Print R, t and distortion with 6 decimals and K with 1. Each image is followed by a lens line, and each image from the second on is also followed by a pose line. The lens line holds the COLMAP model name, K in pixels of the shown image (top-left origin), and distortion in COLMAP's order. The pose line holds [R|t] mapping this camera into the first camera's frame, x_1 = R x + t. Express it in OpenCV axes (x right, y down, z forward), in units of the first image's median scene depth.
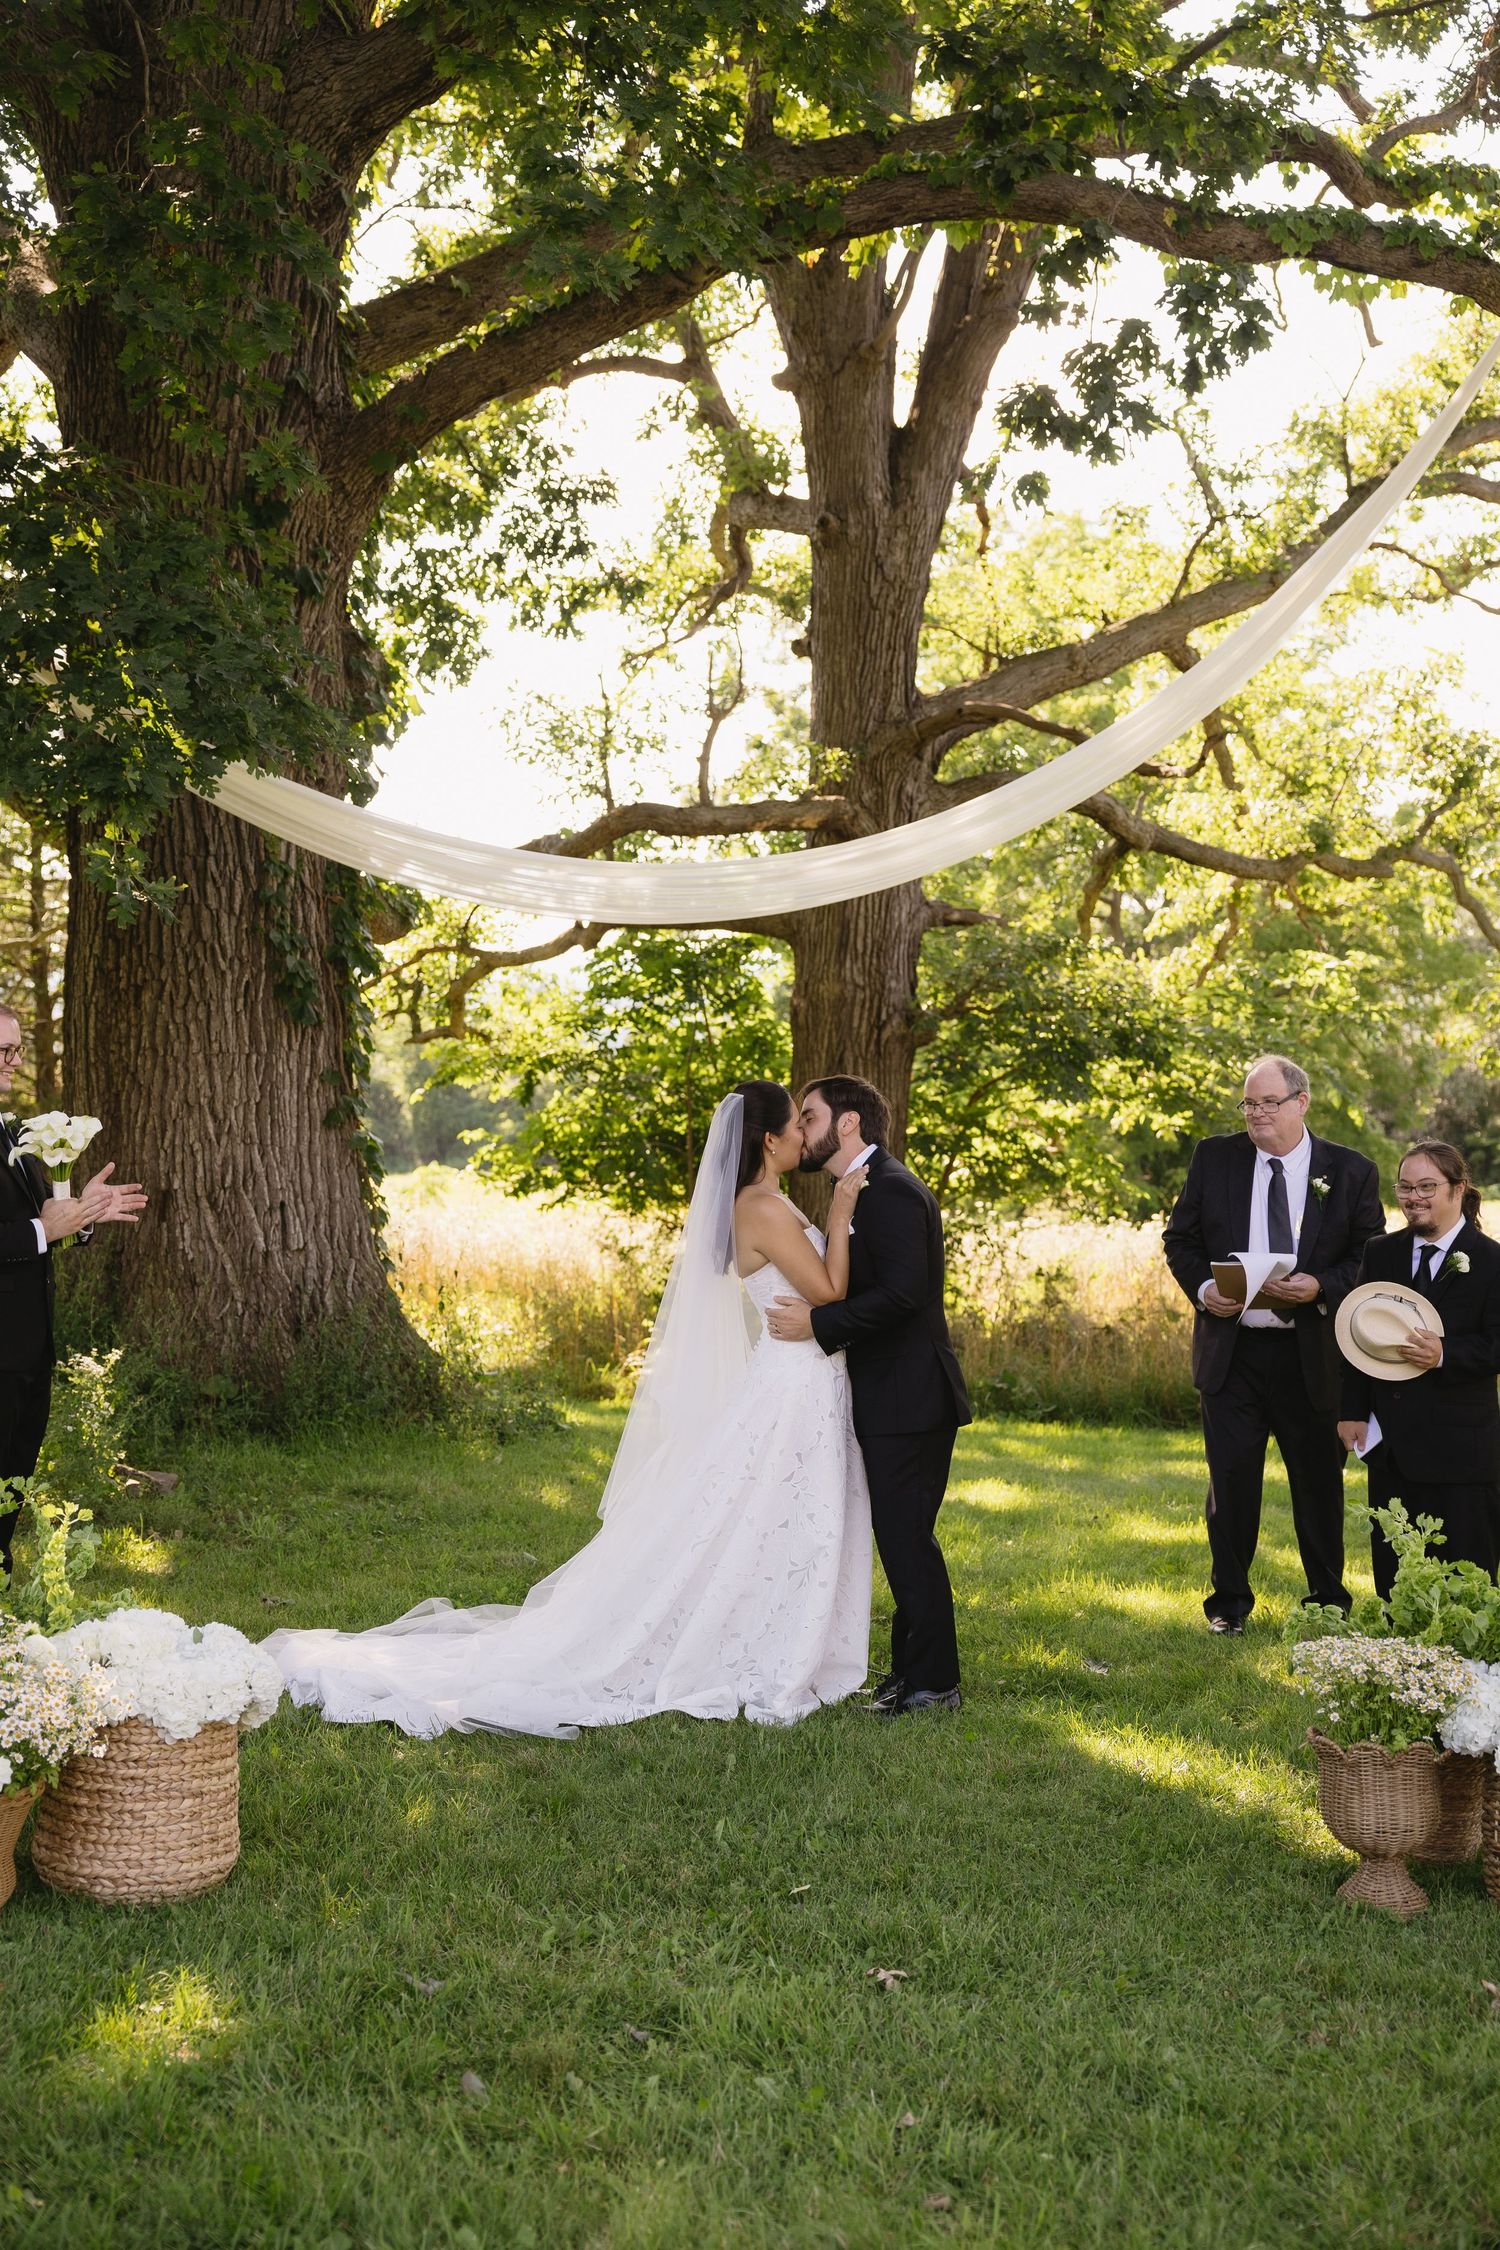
lens RADIAL K [[2696.7, 0, 752.5], [0, 2696.7, 1123.8], [0, 0, 1]] dist [-0.031235, 0.000000]
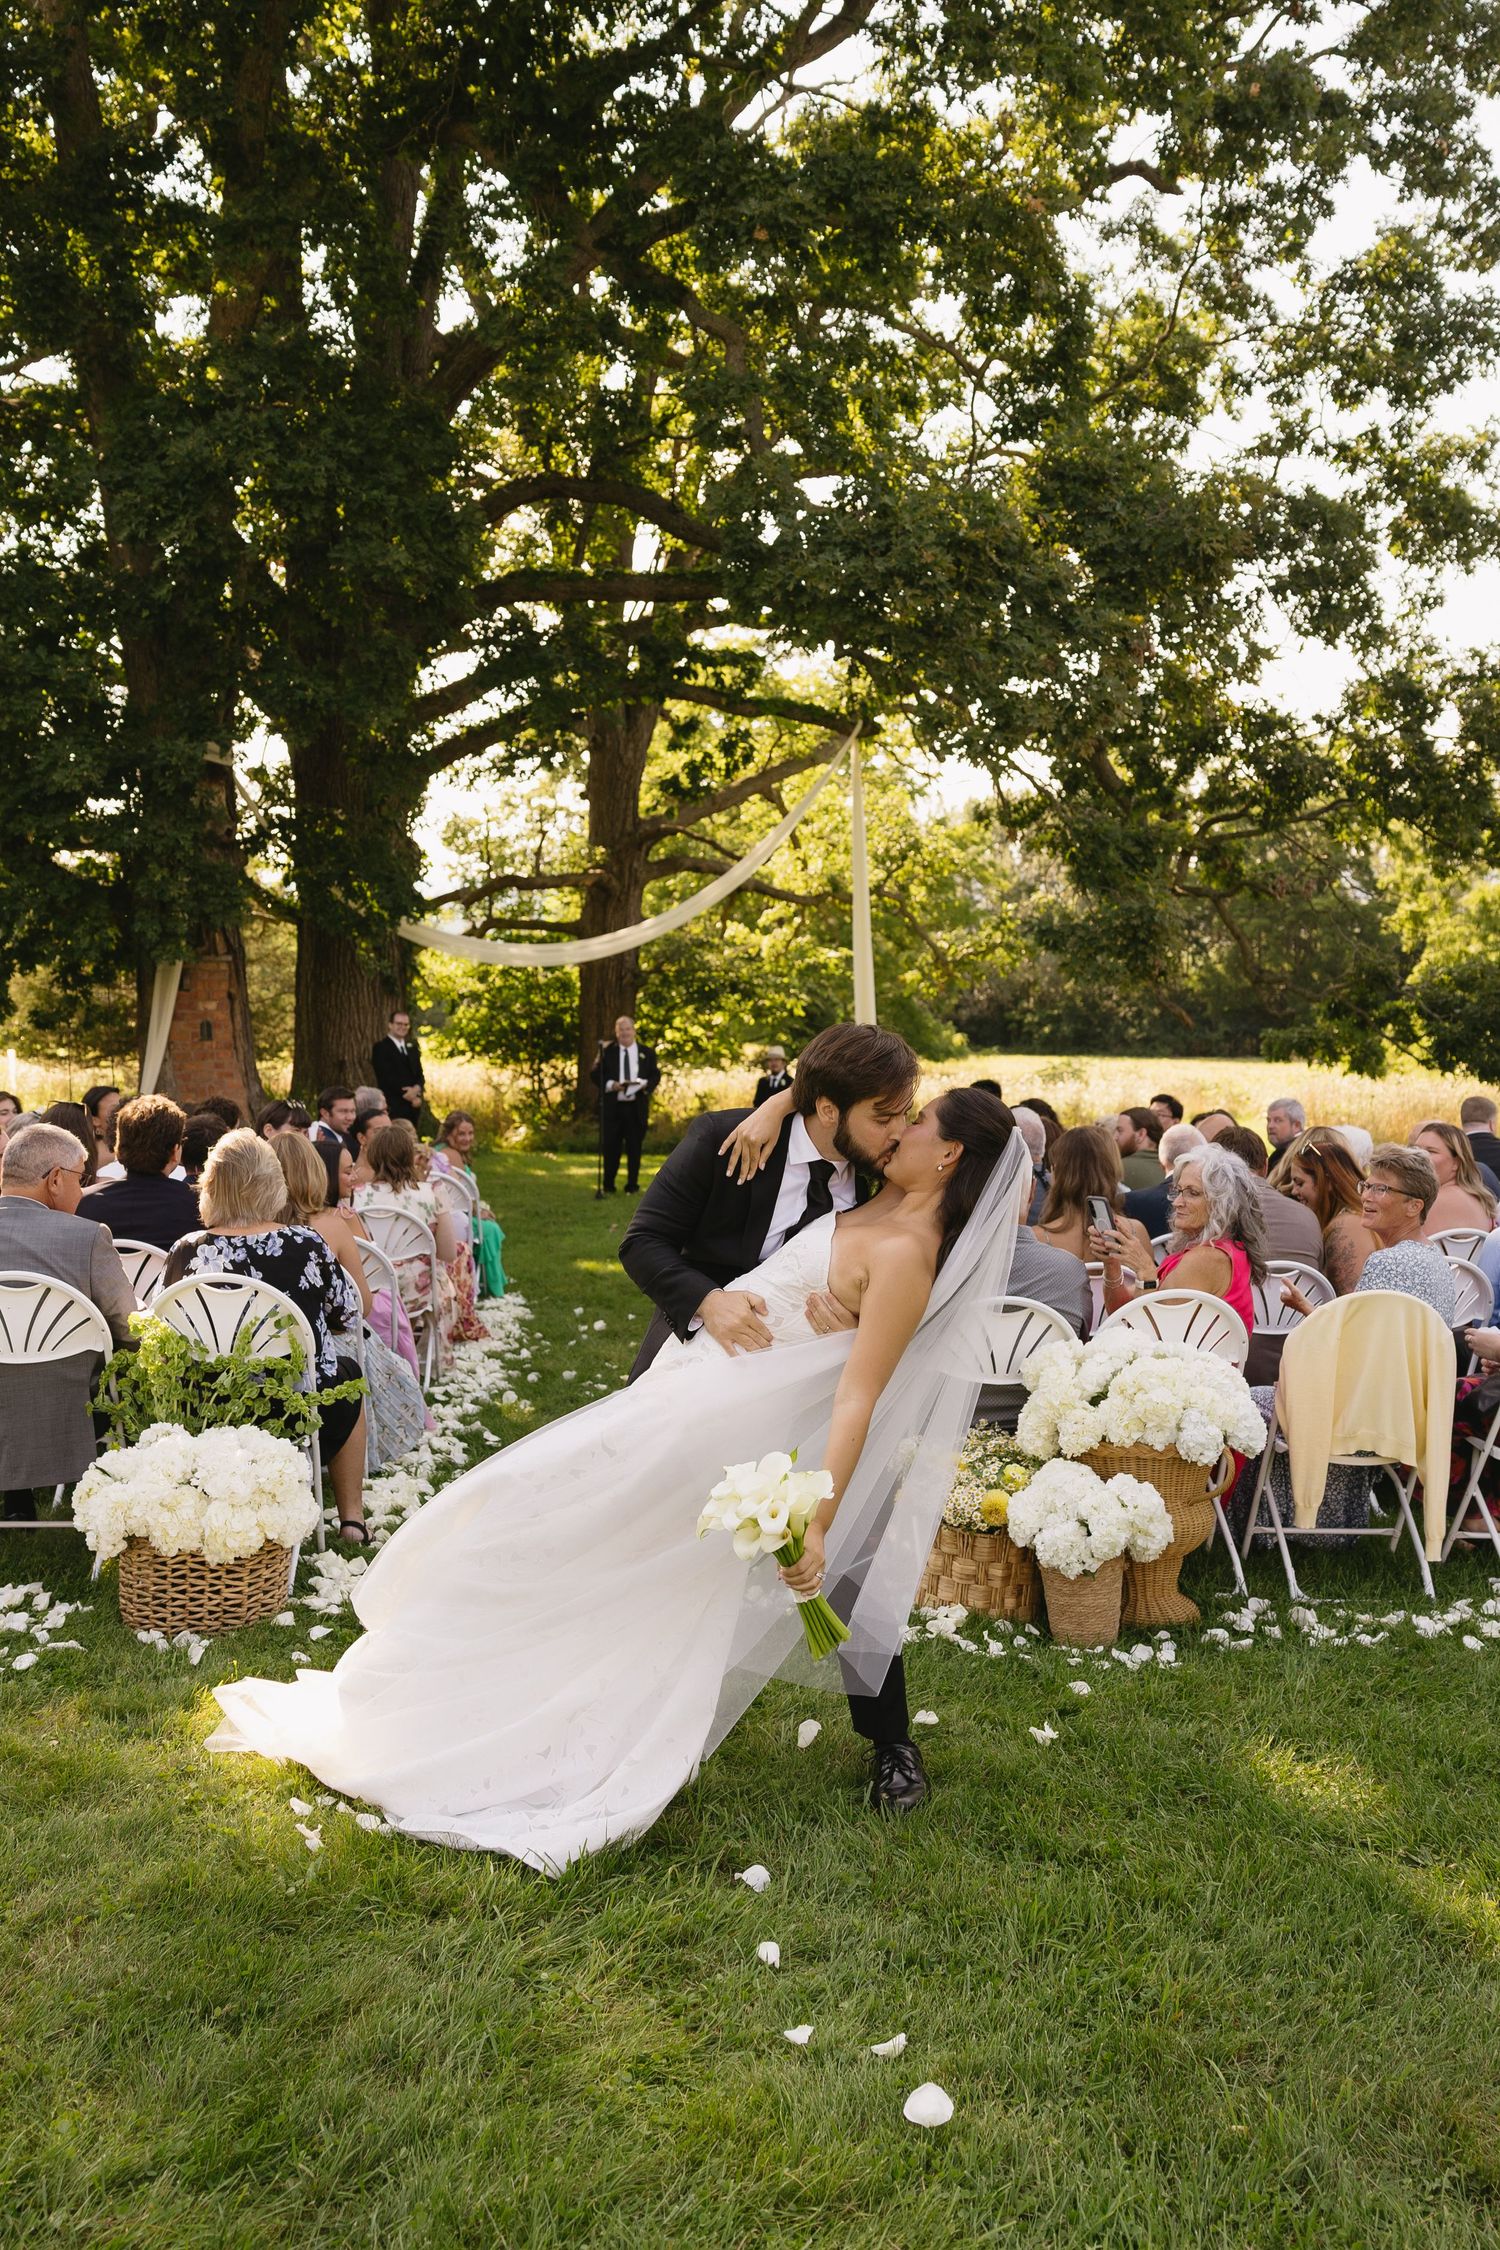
lens RADIAL K [[1900.2, 0, 758.2], [0, 1900.2, 1073.0], [0, 0, 1]] dist [-0.013715, 0.006976]
pose [[0.993469, -0.003622, 0.114046, -0.016165], [-0.000696, 0.999285, 0.037803, -0.018199], [-0.114101, -0.037635, 0.992756, -0.486266]]
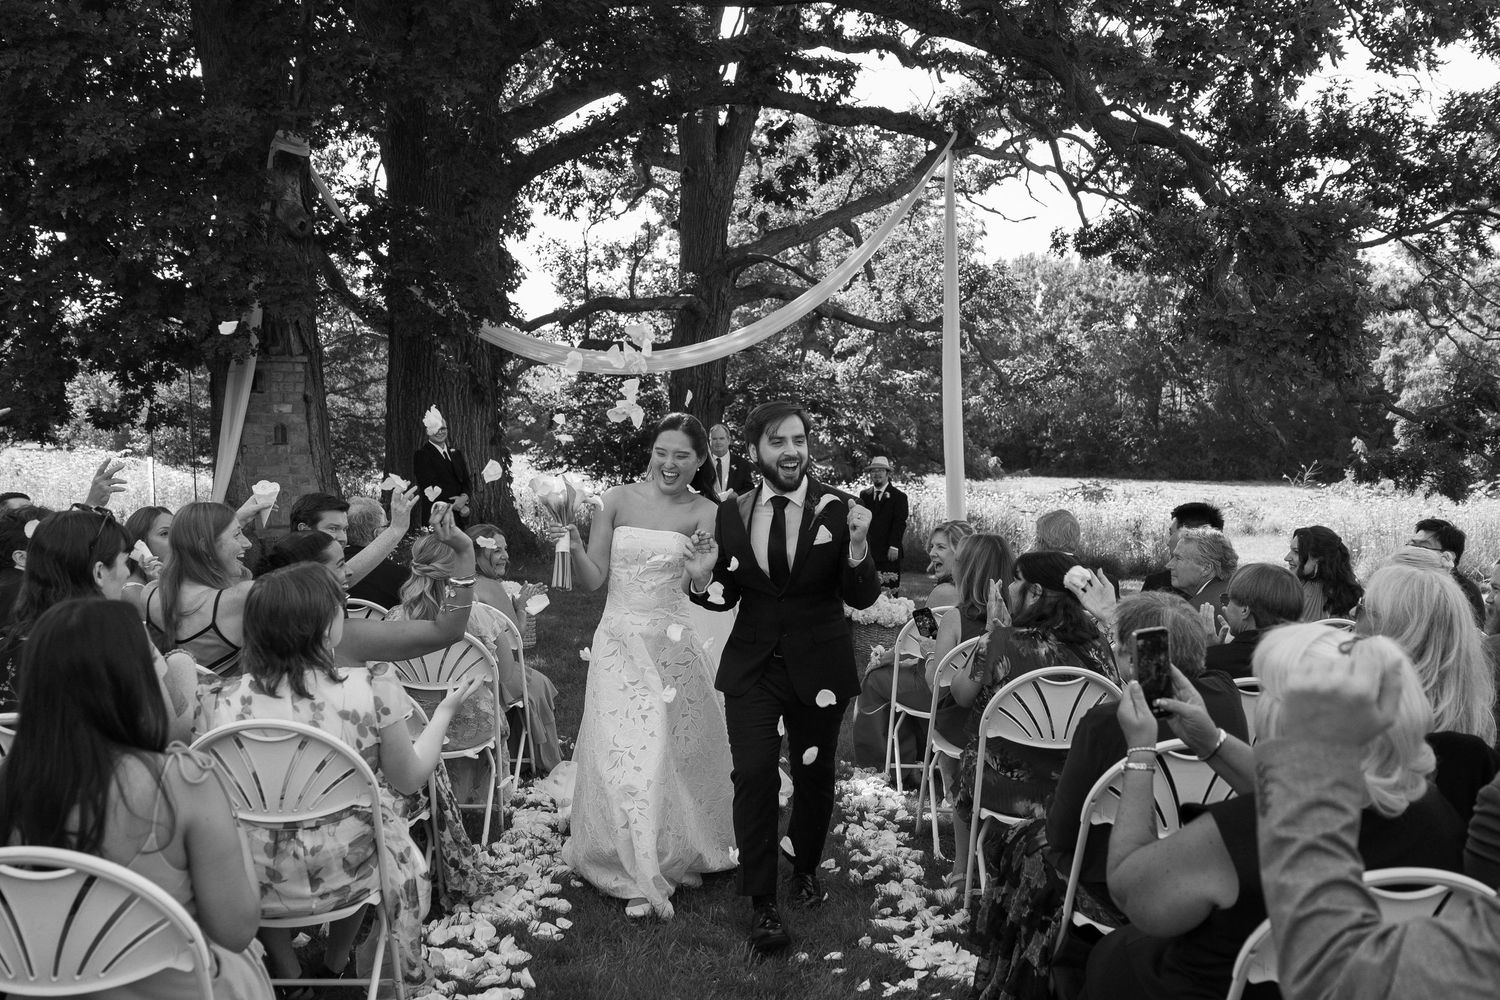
lens RADIAL K [[1541.9, 0, 745.9], [0, 1541.9, 496.8], [0, 0, 1]] dist [0.027625, 0.000000]
pose [[0.997536, 0.010259, 0.069404, -0.010256], [-0.013313, 0.998957, 0.043684, -0.009347], [-0.068883, -0.044500, 0.996632, -0.285822]]
